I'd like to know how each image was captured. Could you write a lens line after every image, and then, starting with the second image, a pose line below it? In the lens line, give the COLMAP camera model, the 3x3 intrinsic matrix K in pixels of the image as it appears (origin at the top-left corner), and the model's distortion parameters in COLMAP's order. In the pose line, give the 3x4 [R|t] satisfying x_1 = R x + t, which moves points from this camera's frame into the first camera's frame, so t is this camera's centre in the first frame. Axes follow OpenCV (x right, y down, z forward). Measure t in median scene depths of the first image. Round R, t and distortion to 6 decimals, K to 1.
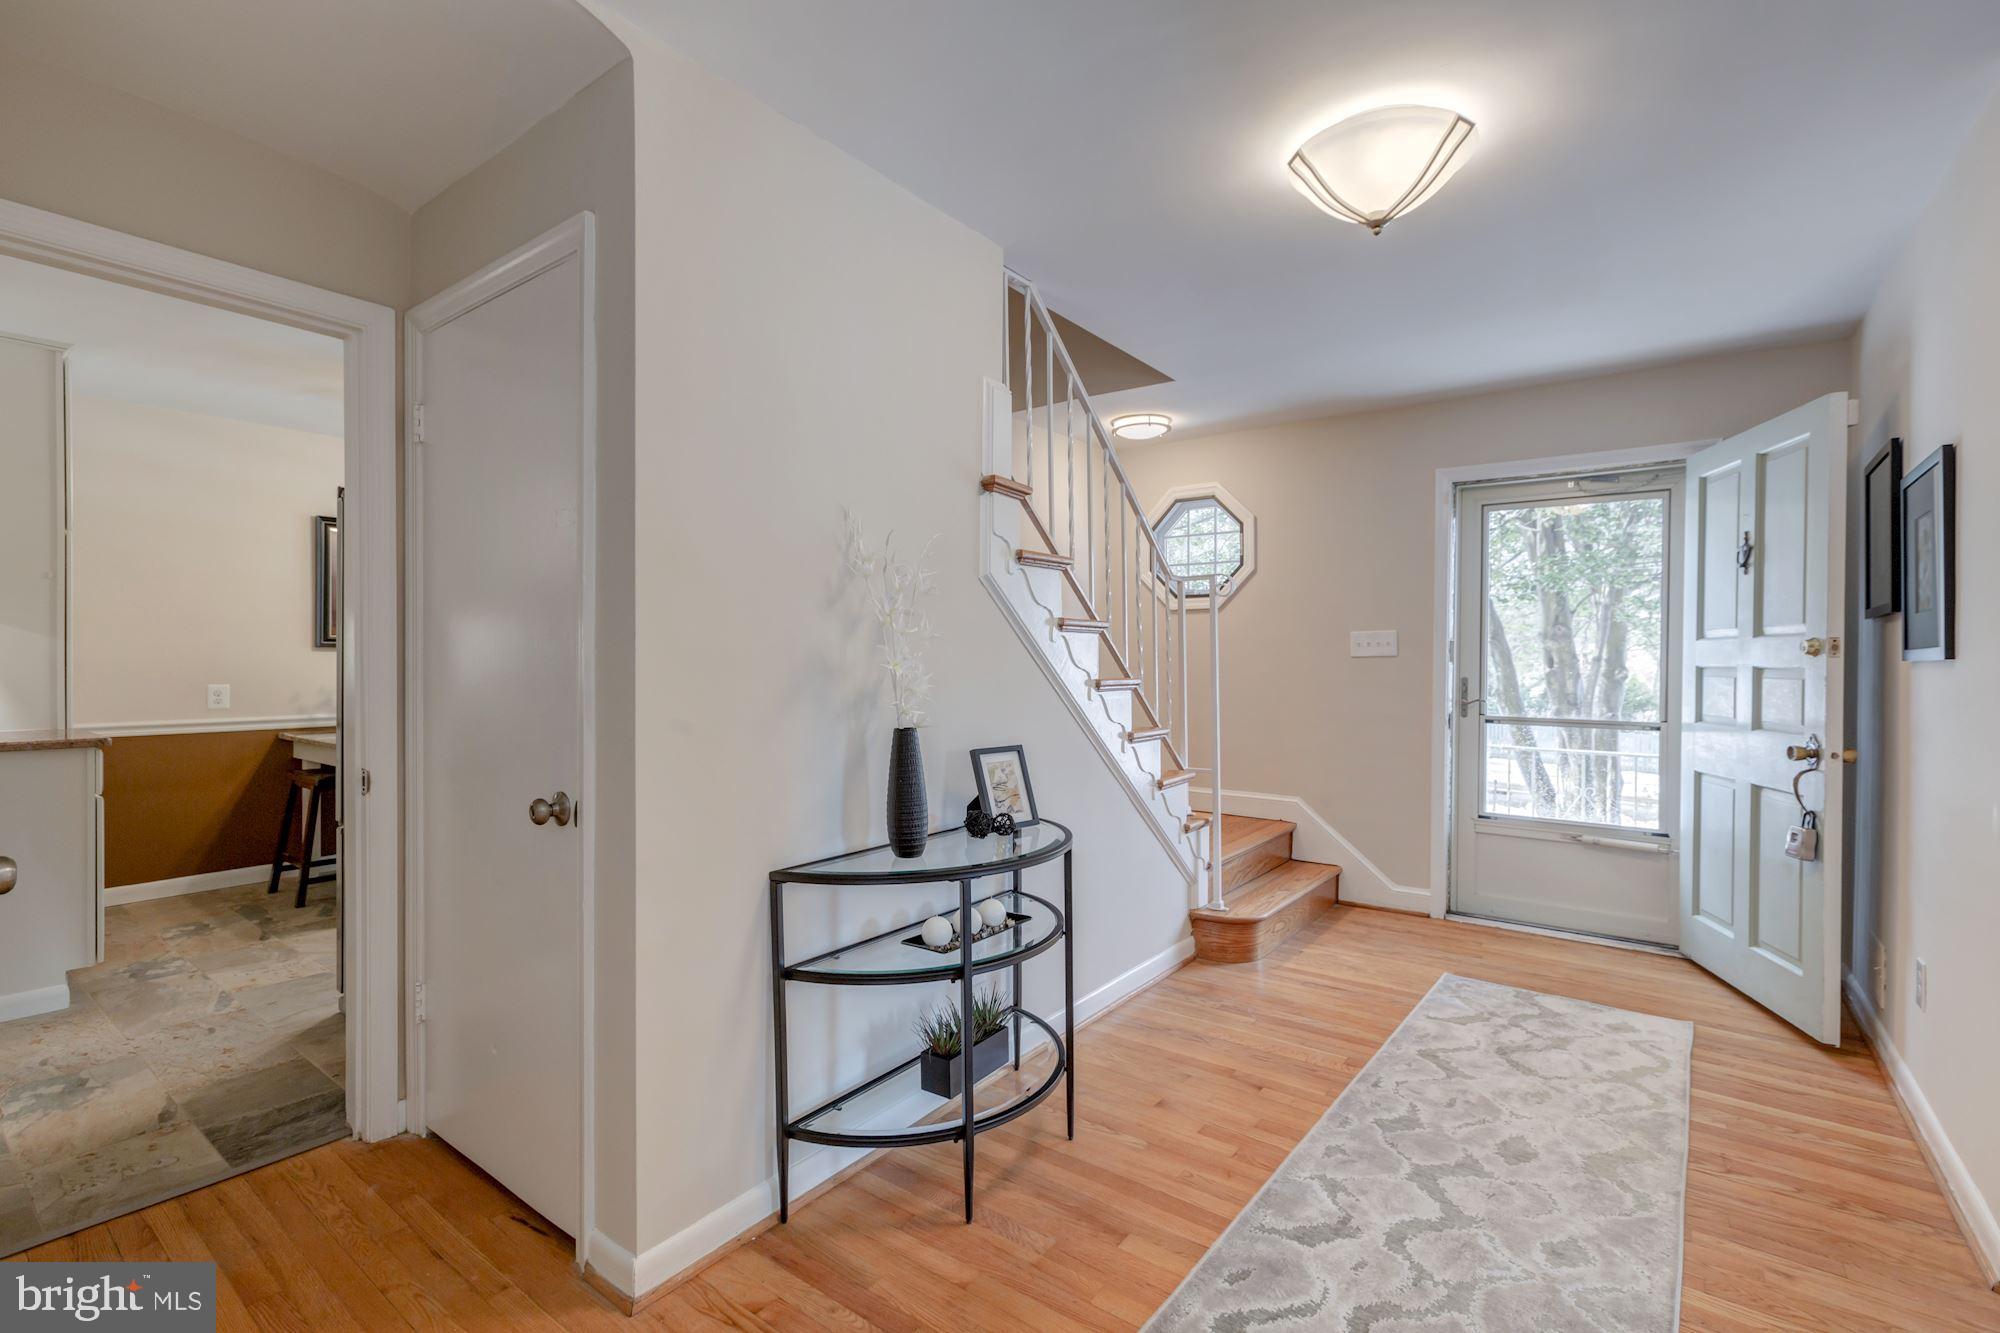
lens RADIAL K [[900.8, 0, 995.9], [0, 900.8, 661.0], [0, 0, 1]] dist [0.004133, -0.000541]
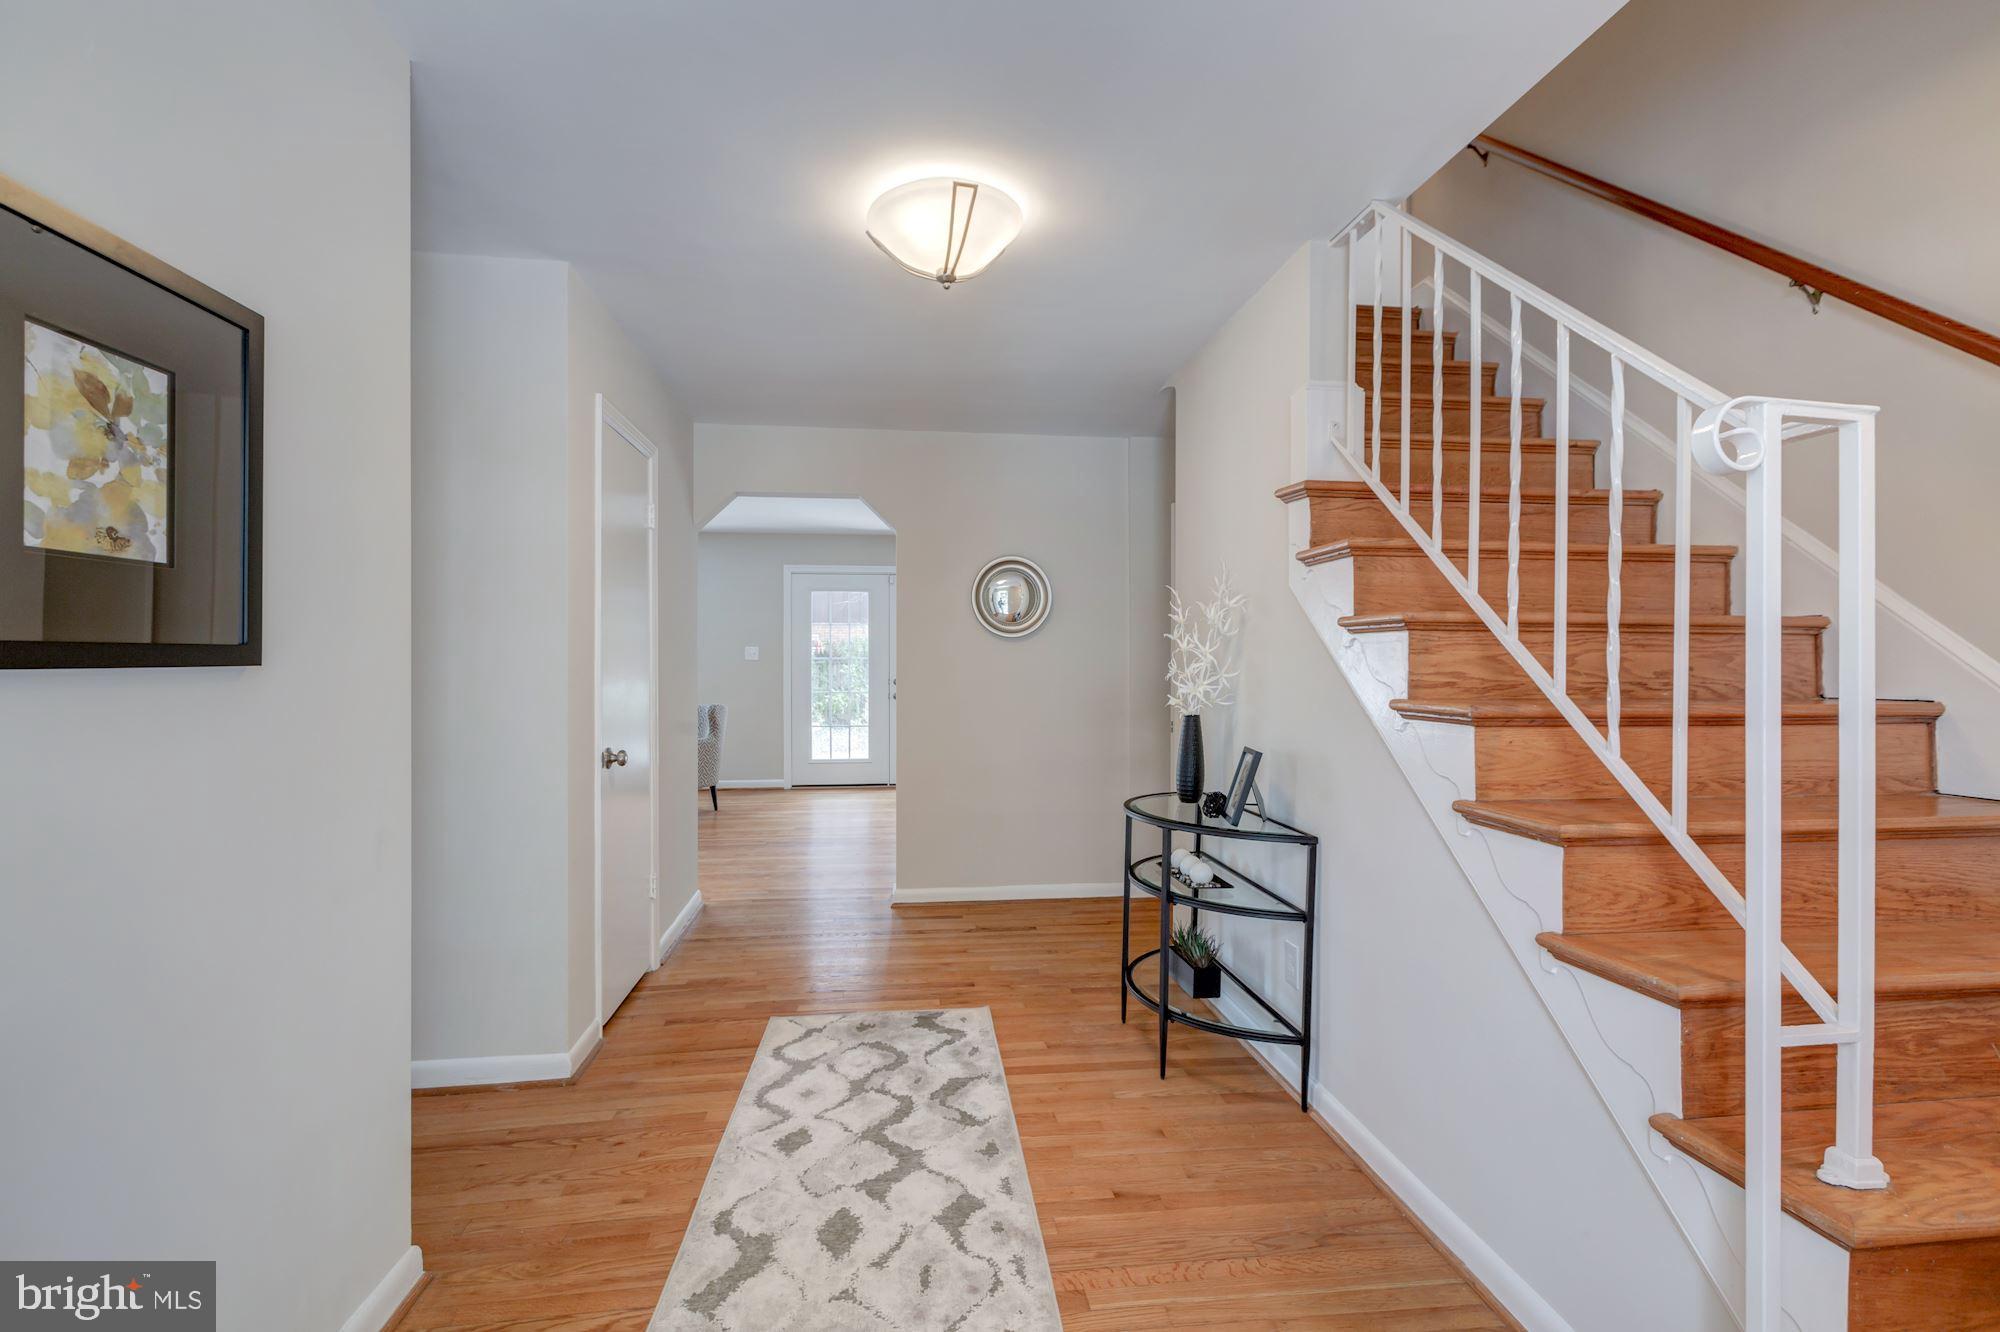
lens RADIAL K [[900.8, 0, 1002.0], [0, 900.8, 672.2], [0, 0, 1]] dist [0.004133, -0.000541]
pose [[-0.721661, -0.009421, -0.692182, 1.179565], [-0.013511, 0.999909, 0.000476, 0.006239], [0.692115, 0.009695, -0.721723, 1.796794]]
